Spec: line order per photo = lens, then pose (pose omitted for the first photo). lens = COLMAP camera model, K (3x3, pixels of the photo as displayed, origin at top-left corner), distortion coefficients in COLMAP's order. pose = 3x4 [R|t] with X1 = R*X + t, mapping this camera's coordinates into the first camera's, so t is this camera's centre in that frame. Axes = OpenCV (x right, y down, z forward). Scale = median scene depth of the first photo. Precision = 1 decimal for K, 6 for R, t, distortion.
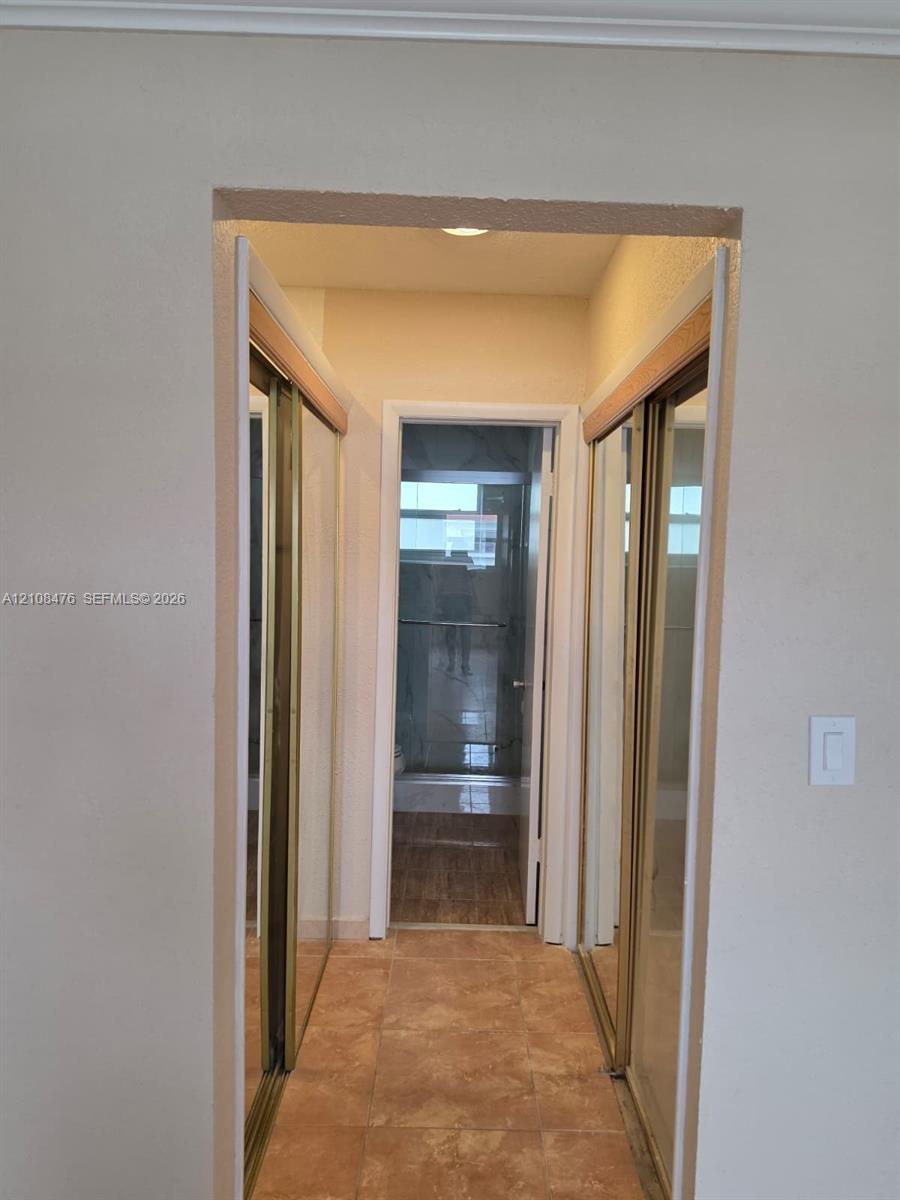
lens RADIAL K [[846.3, 0, 453.4], [0, 846.3, 601.4], [0, 0, 1]] dist [0.047745, -0.017309]
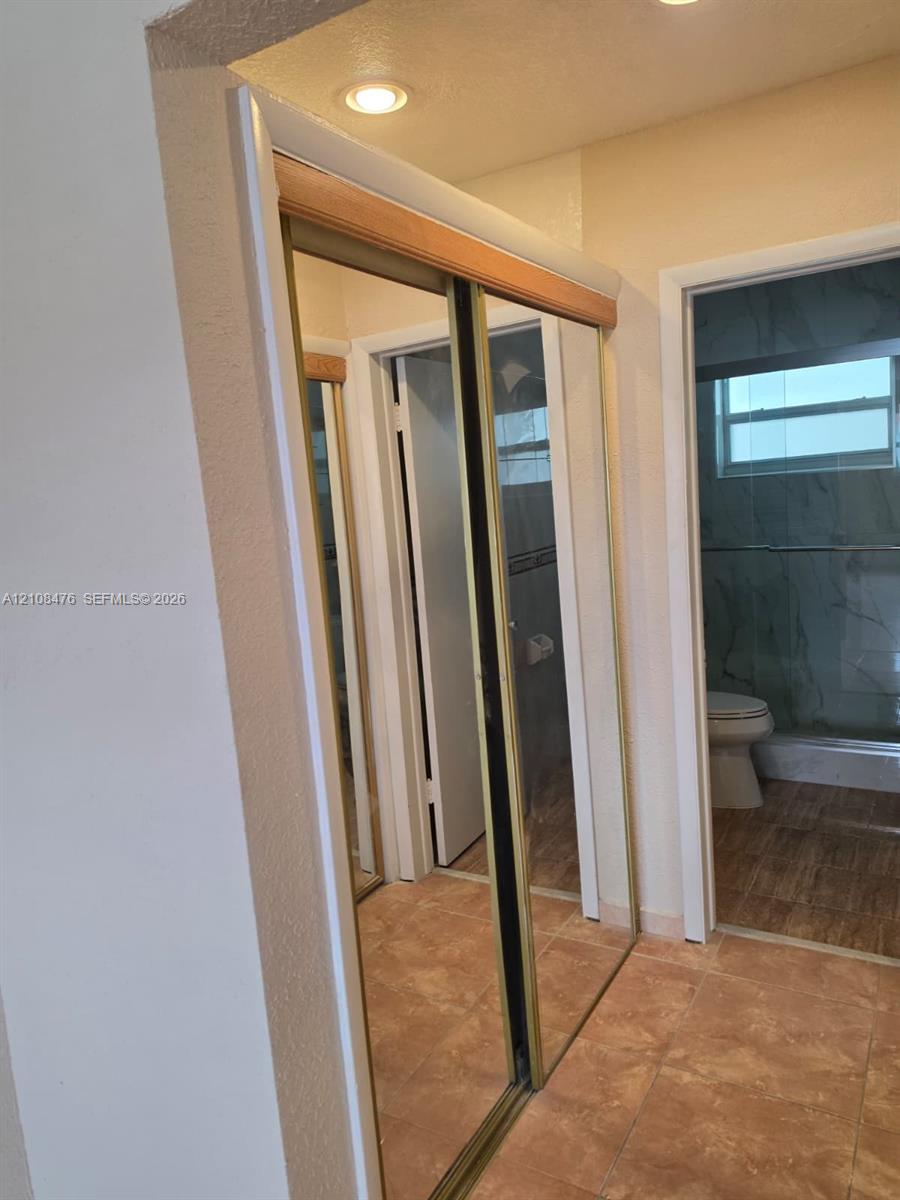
lens RADIAL K [[846.3, 0, 448.9], [0, 846.3, 602.0], [0, 0, 1]] dist [0.047745, -0.017309]
pose [[0.848160, -0.032630, -0.528735, 0.175506], [0.076252, 0.995227, 0.060899, 0.000512], [0.524224, -0.091969, 0.846600, 0.230493]]
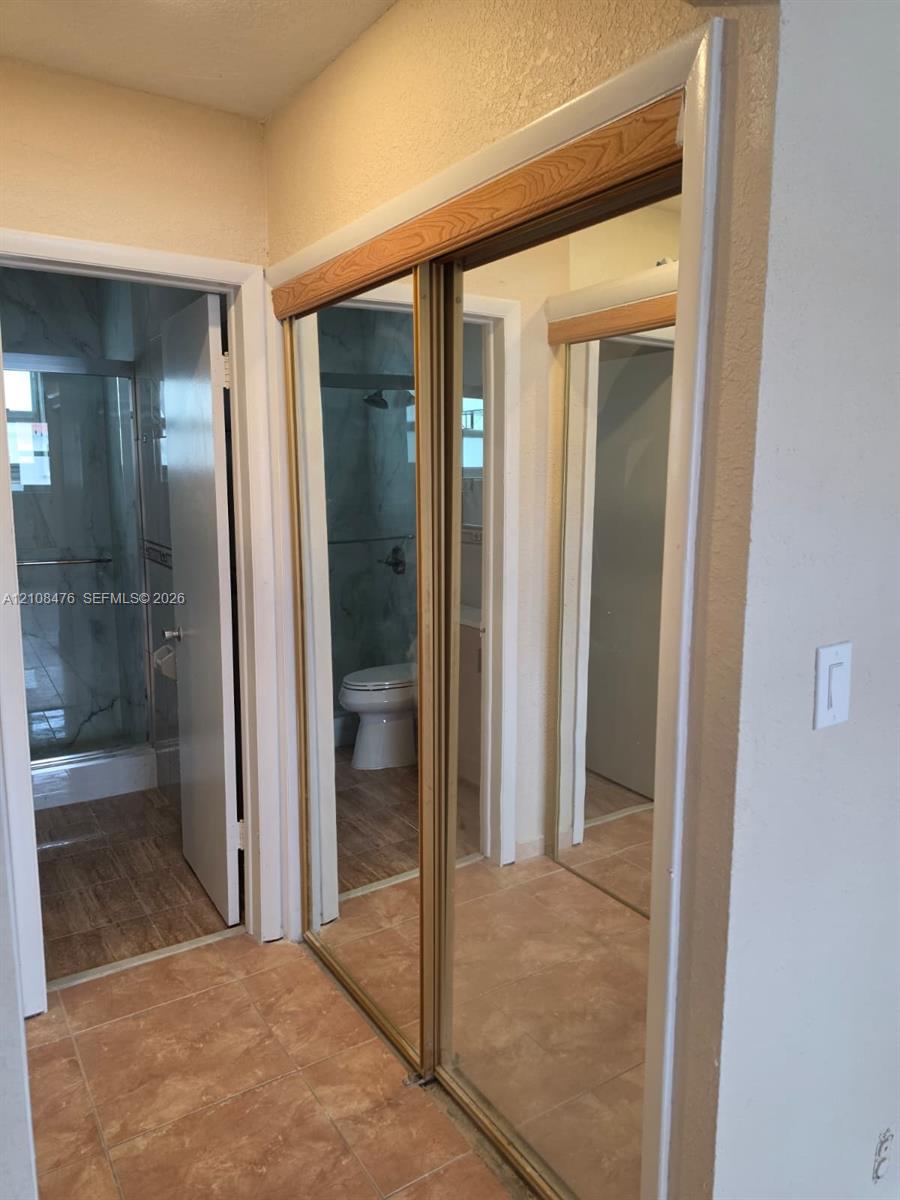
lens RADIAL K [[846.3, 0, 440.2], [0, 846.3, 601.5], [0, 0, 1]] dist [0.047745, -0.017309]
pose [[0.839052, -0.101748, 0.534452, -0.173384], [0.049062, 0.992505, 0.111927, -0.011215], [-0.541834, -0.067692, 0.837755, 0.268866]]
